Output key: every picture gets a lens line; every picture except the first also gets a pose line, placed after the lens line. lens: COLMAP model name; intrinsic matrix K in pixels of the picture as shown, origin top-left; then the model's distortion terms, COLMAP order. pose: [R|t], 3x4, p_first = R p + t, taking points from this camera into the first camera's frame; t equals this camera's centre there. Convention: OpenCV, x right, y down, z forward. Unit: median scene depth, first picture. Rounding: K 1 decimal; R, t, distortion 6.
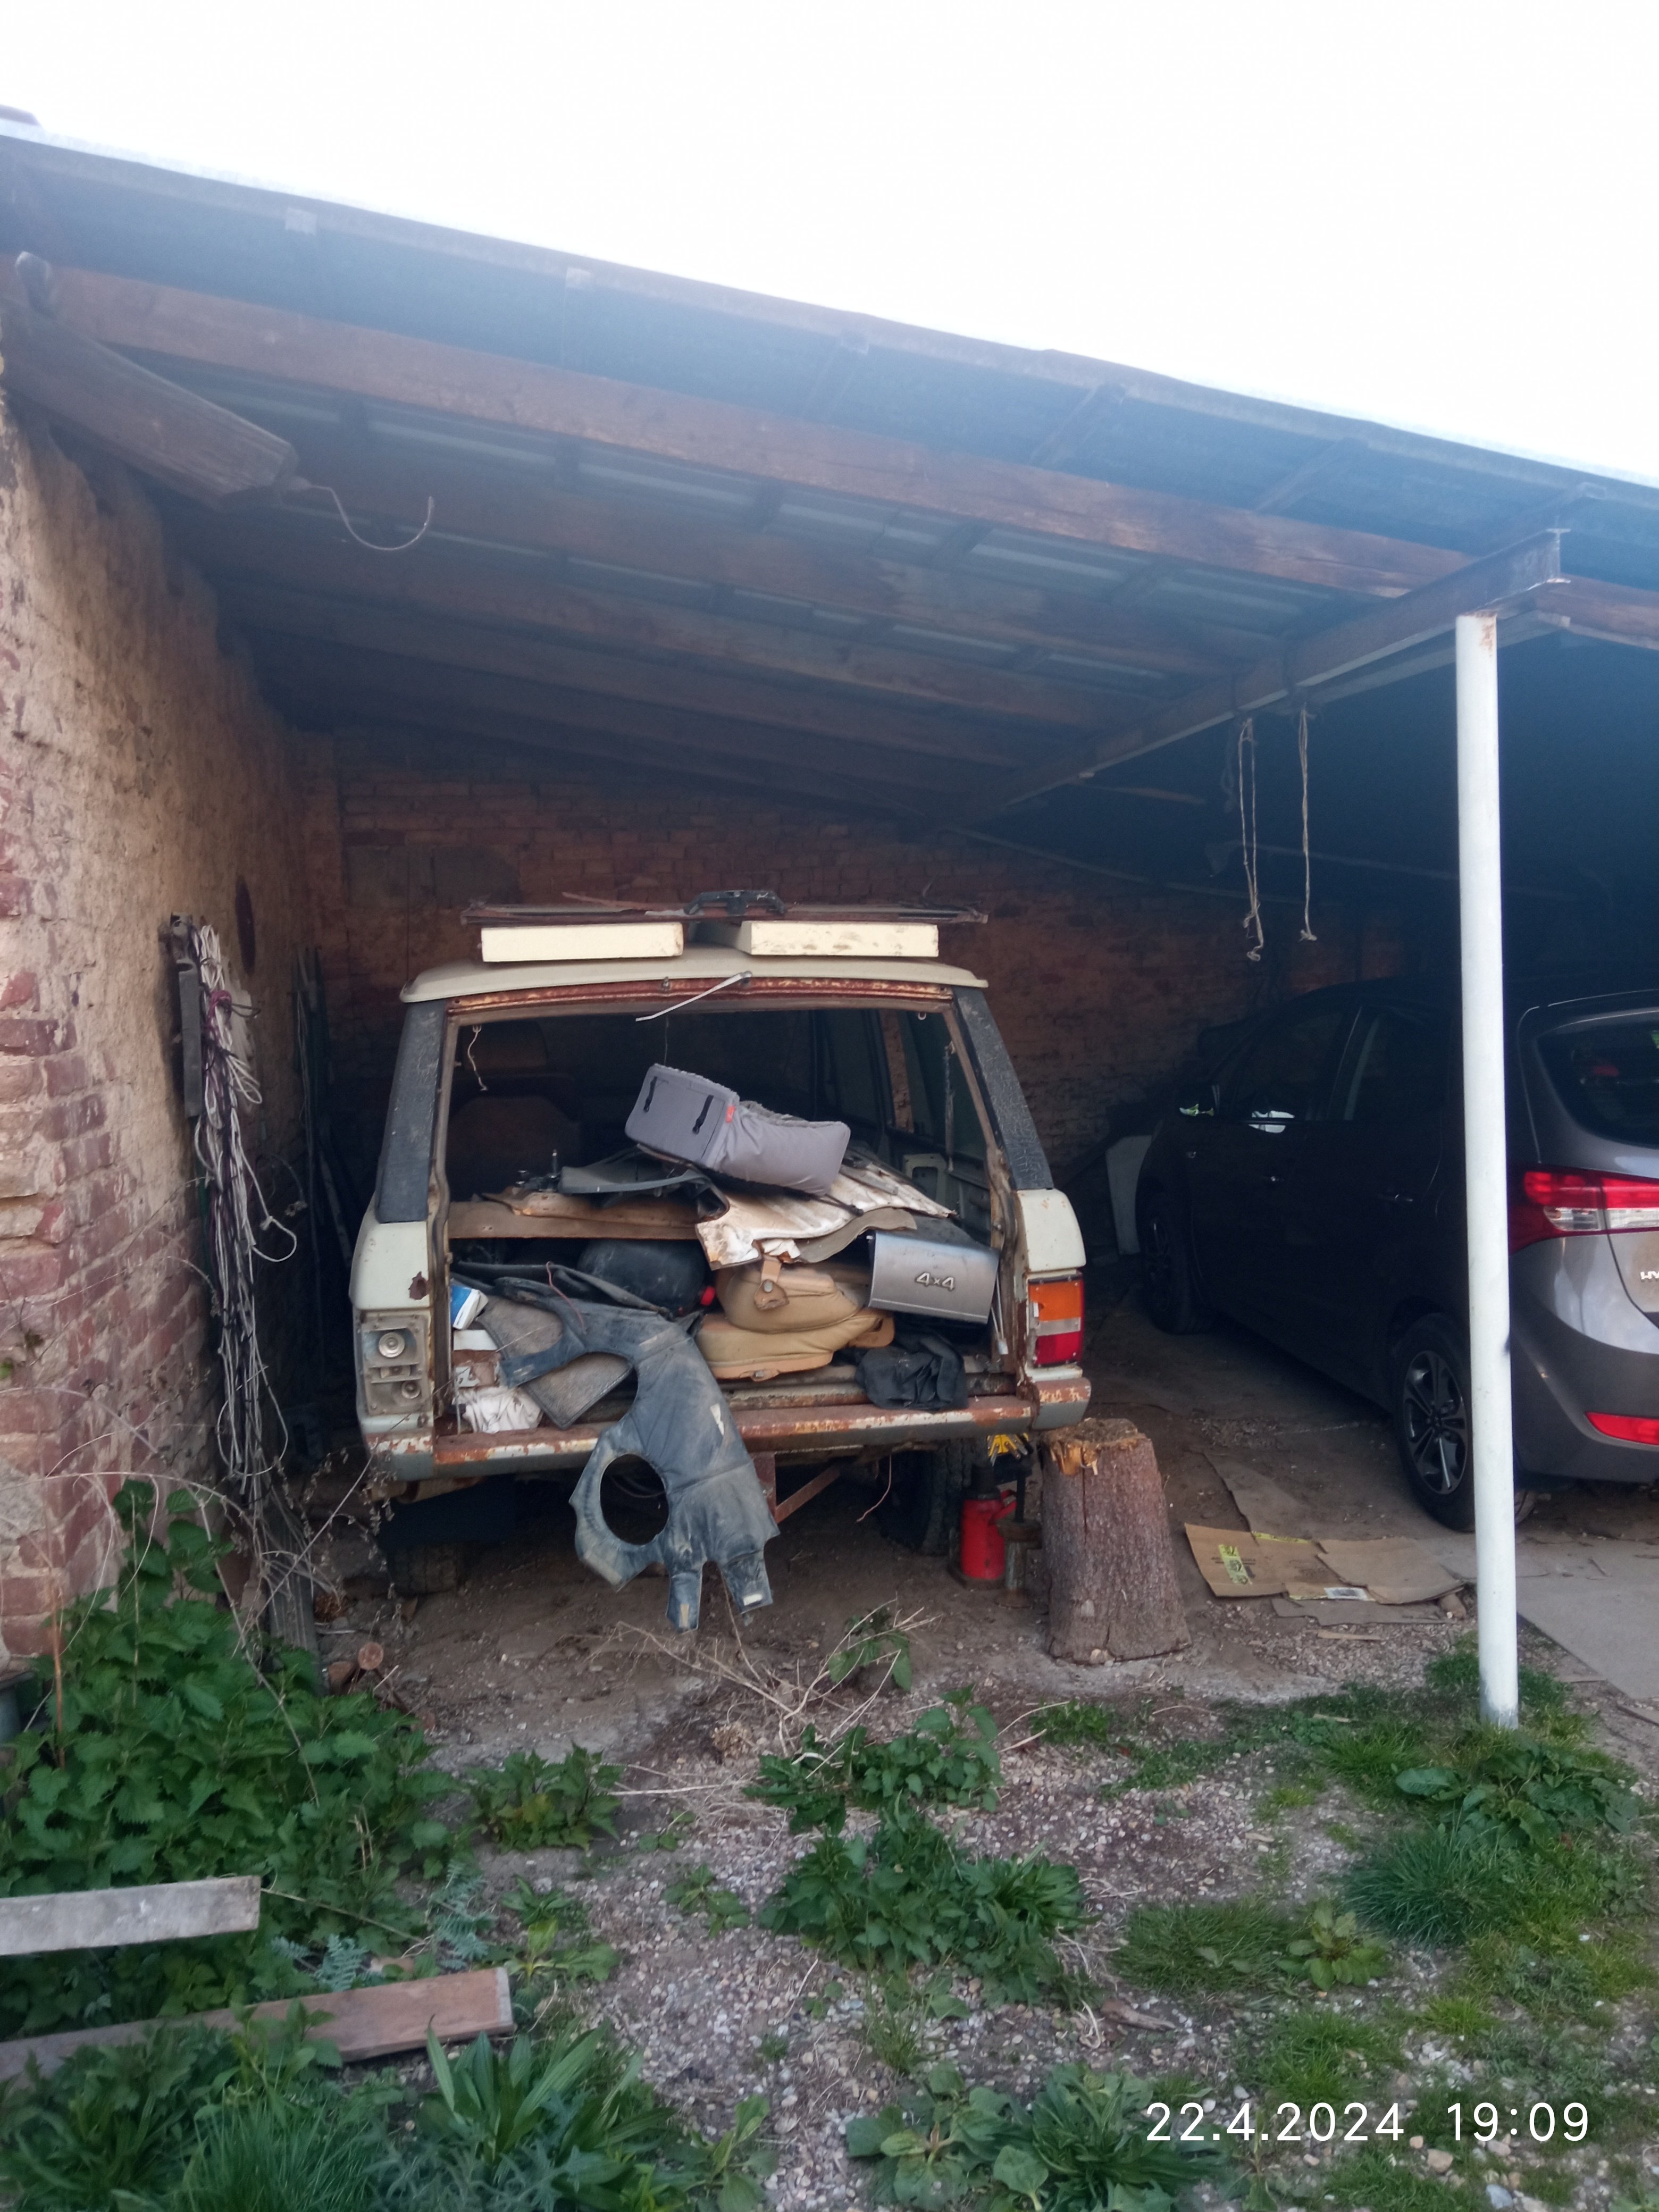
lens RADIAL K [[1747.6, 0, 829.5], [0, 1747.6, 1106.0], [0, 0, 1]] dist [0.006114, -0.007549]
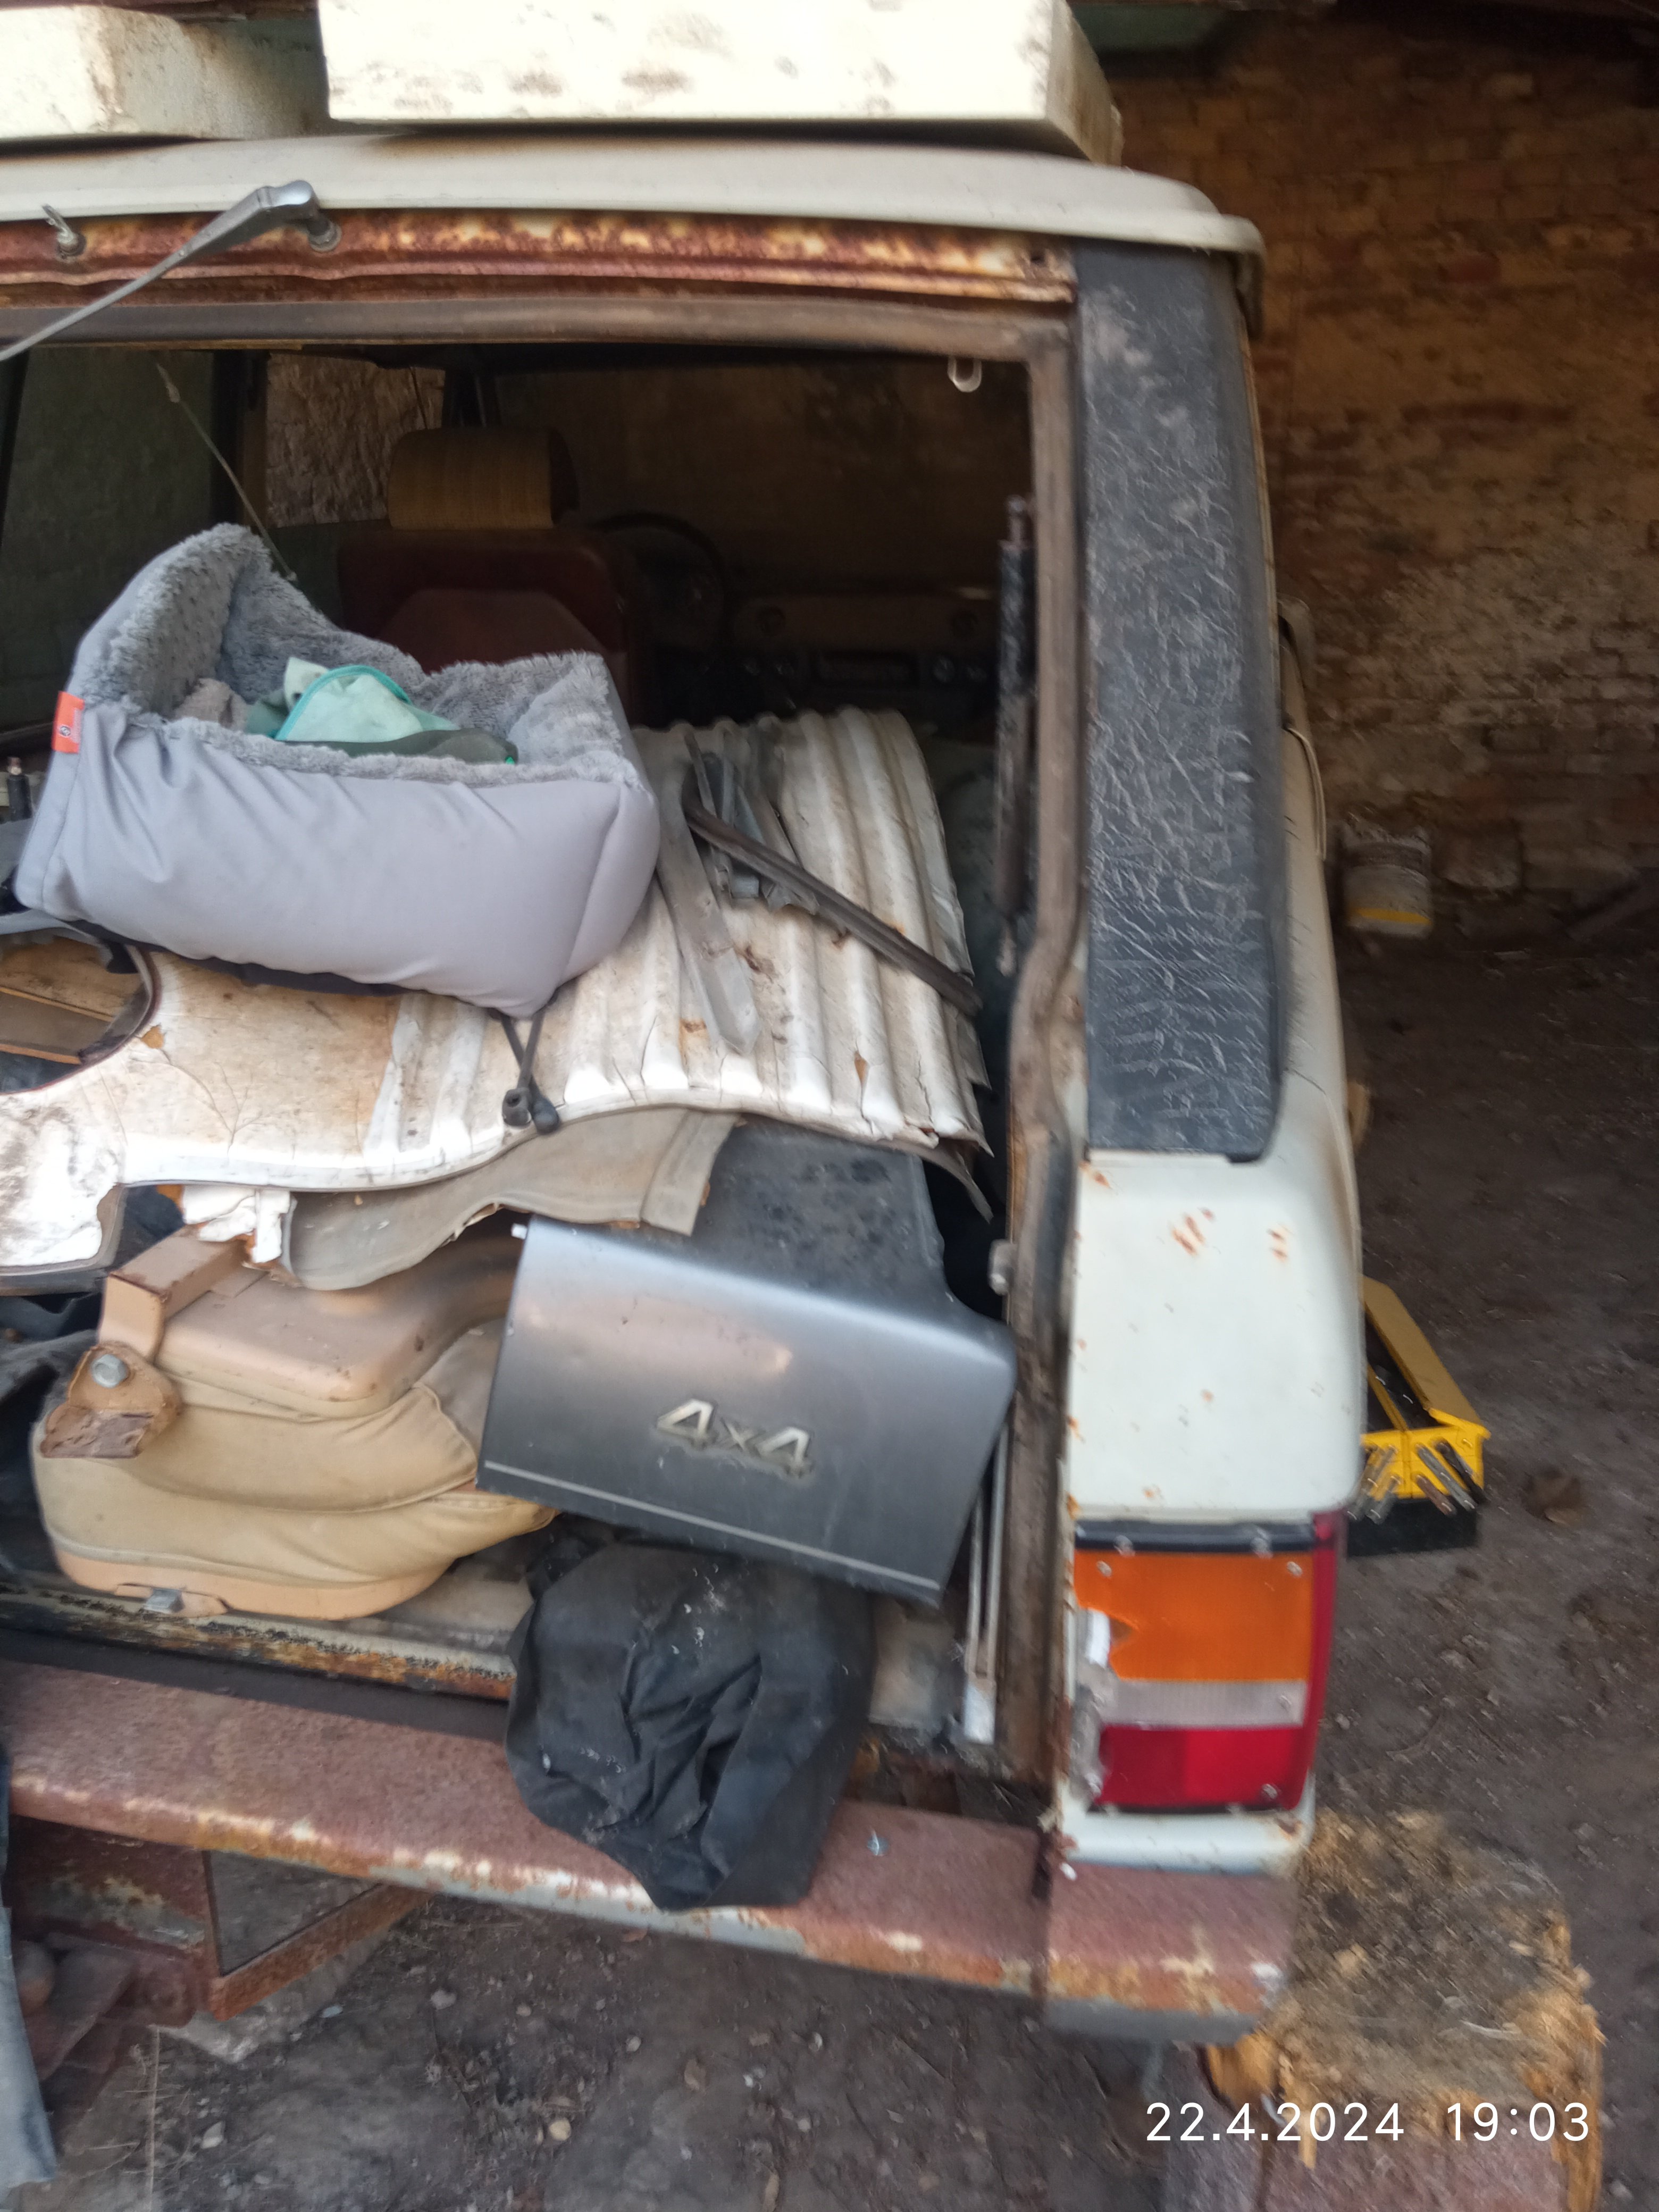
lens RADIAL K [[1747.6, 0, 829.5], [0, 1747.6, 1106.0], [0, 0, 1]] dist [0.006114, -0.007549]
pose [[0.904327, 0.168050, -0.392366, 0.171545], [-0.046277, 0.952418, 0.301261, -0.027251], [0.424324, -0.254281, 0.869074, 0.807597]]
